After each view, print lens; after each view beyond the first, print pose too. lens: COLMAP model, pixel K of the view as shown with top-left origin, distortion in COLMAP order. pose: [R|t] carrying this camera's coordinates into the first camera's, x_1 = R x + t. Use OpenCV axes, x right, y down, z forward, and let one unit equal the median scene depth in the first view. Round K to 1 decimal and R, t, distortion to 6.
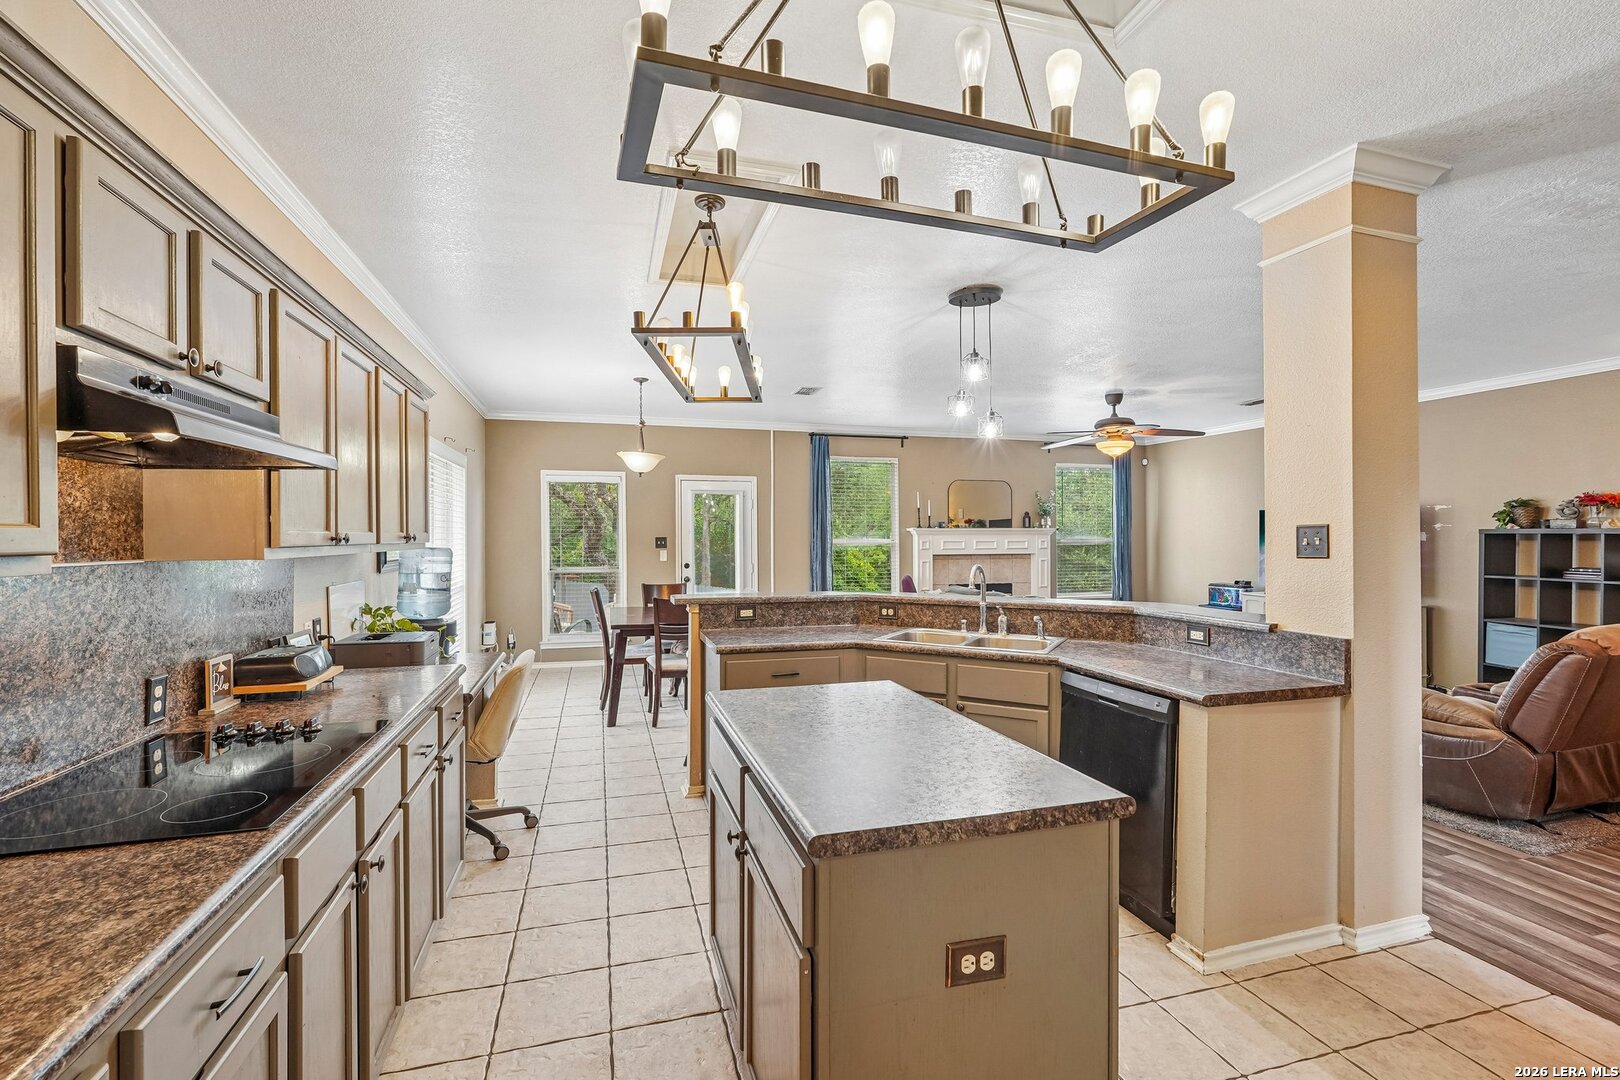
lens RADIAL K [[725.8, 0, 819.2], [0, 725.8, 535.6], [0, 0, 1]] dist [-0.015635, 0.007732]
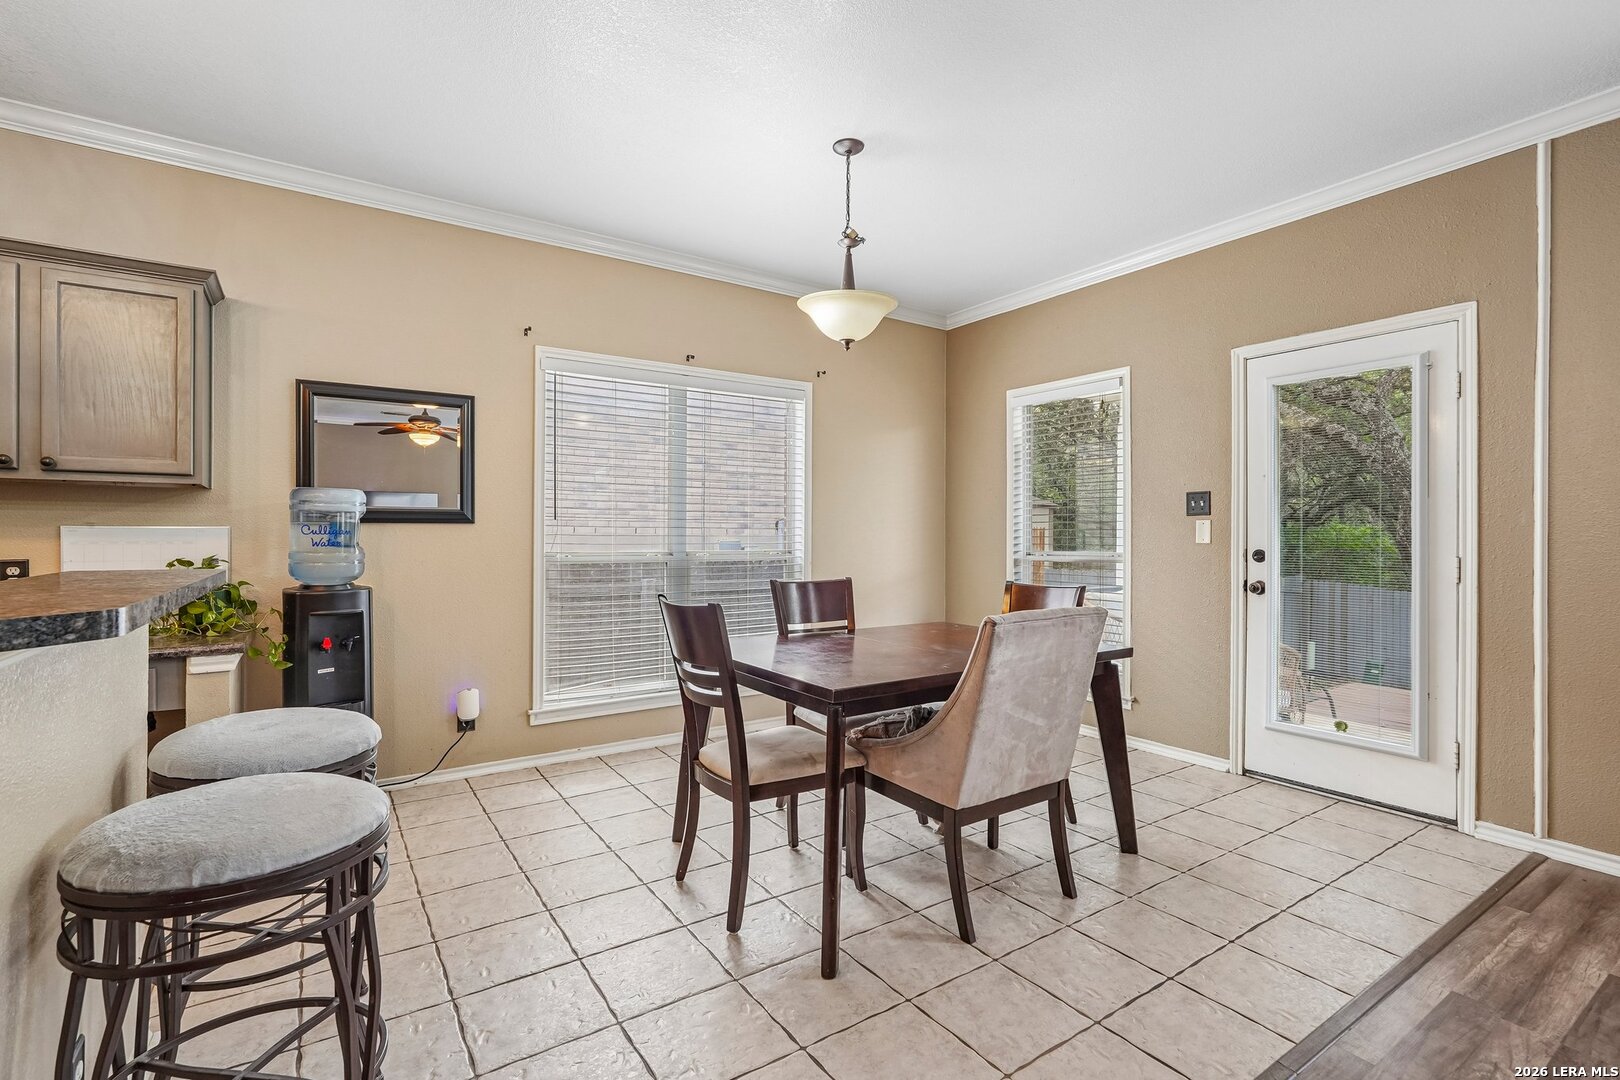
lens RADIAL K [[725.8, 0, 804.8], [0, 725.8, 534.0], [0, 0, 1]] dist [-0.015635, 0.007732]
pose [[0.282665, -0.002912, -0.959214, 0.153968], [-0.003672, 0.999985, -0.004117, 0.031775], [0.959212, 0.004686, 0.282650, 0.626878]]
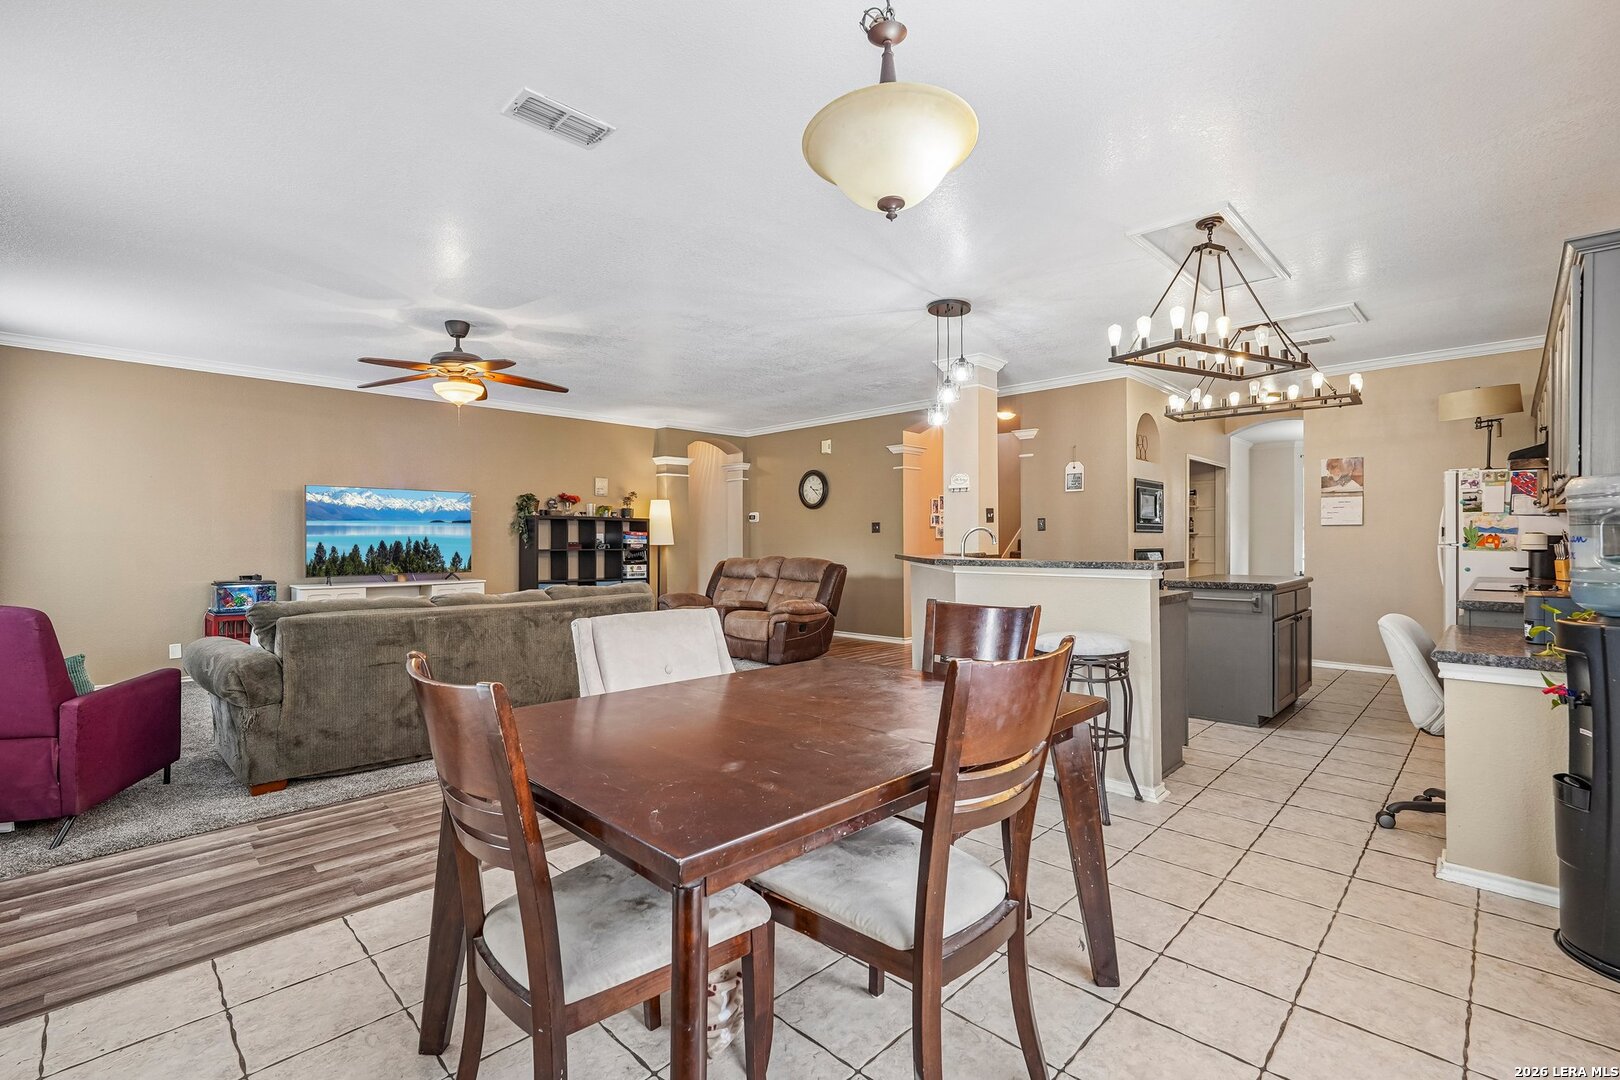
lens RADIAL K [[725.8, 0, 795.5], [0, 725.8, 538.2], [0, 0, 1]] dist [-0.015635, 0.007732]
pose [[-0.465331, 0.008212, 0.885099, -0.358342], [0.007857, 0.999956, -0.005147, 0.027269], [-0.885102, 0.004559, -0.465375, 0.868216]]
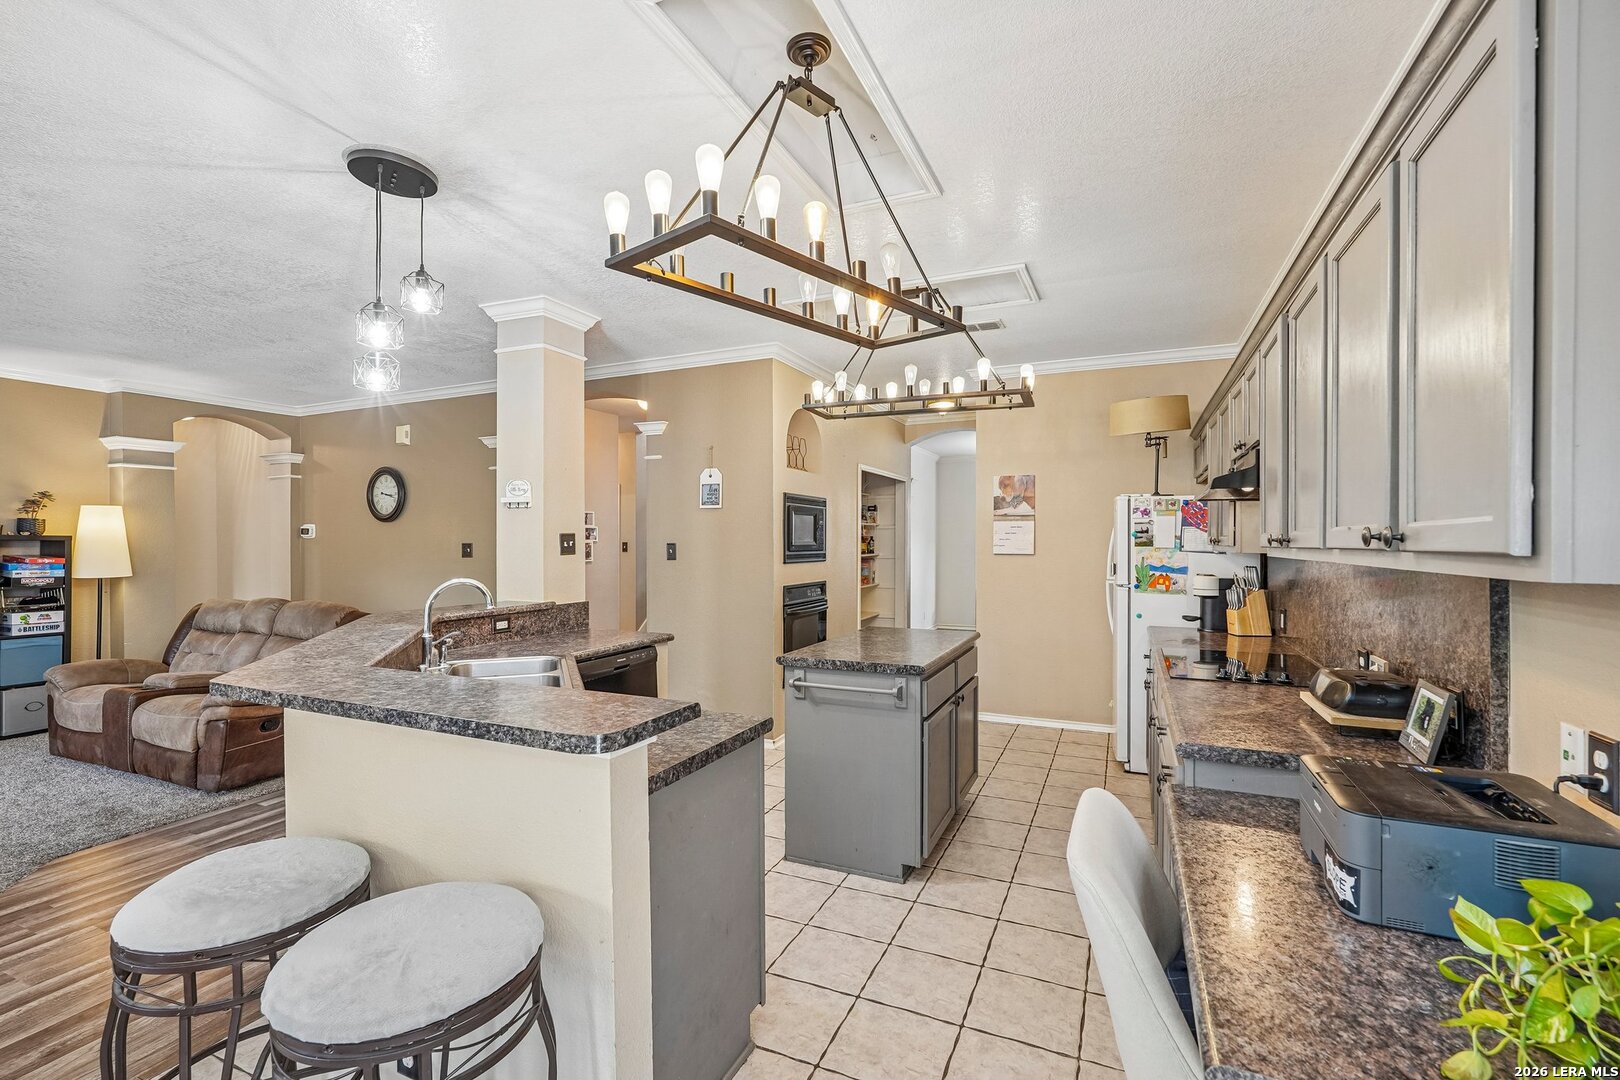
lens RADIAL K [[725.8, 0, 802.2], [0, 725.8, 538.1], [0, 0, 1]] dist [-0.015635, 0.007732]
pose [[-0.746314, 0.007716, 0.665549, -0.238922], [0.006176, 0.999970, -0.004667, 0.000146], [-0.665565, 0.000627, -0.746340, 0.603144]]
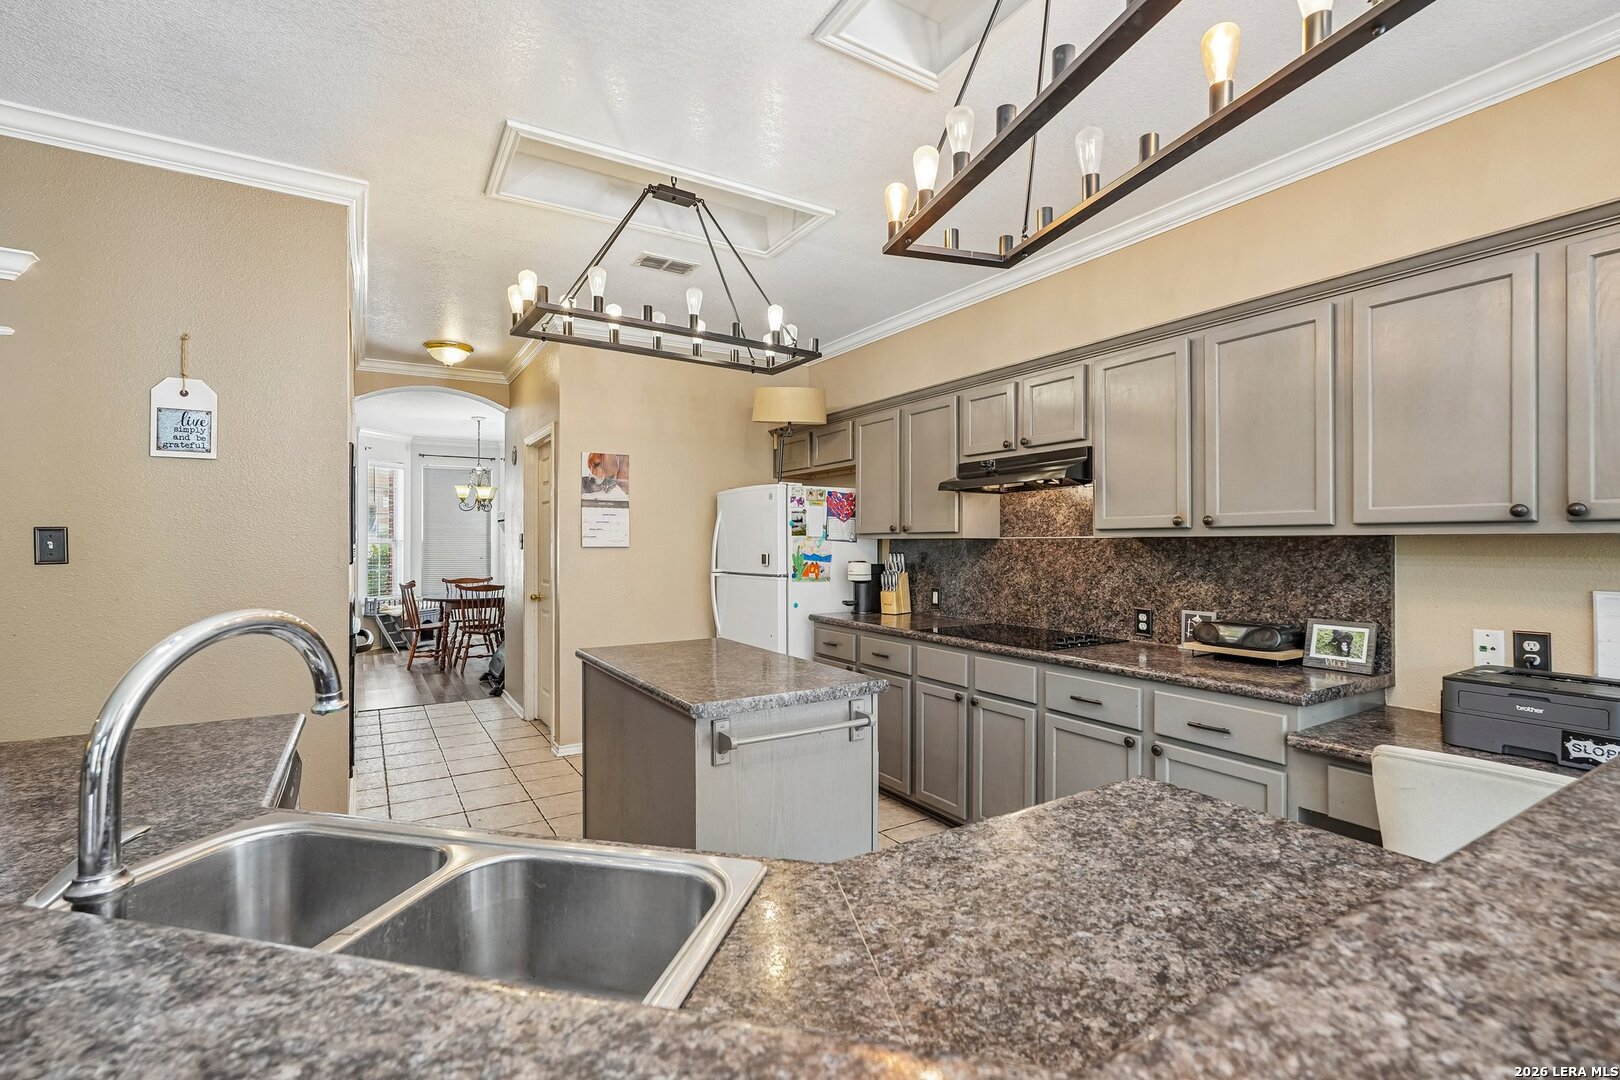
lens RADIAL K [[725.8, 0, 810.3], [0, 725.8, 547.4], [0, 0, 1]] dist [-0.015635, 0.007732]
pose [[-0.968679, 0.008889, -0.248157, 0.051013], [0.006342, 0.999919, 0.011060, 0.008201], [0.248235, 0.009140, -0.968657, 0.559229]]
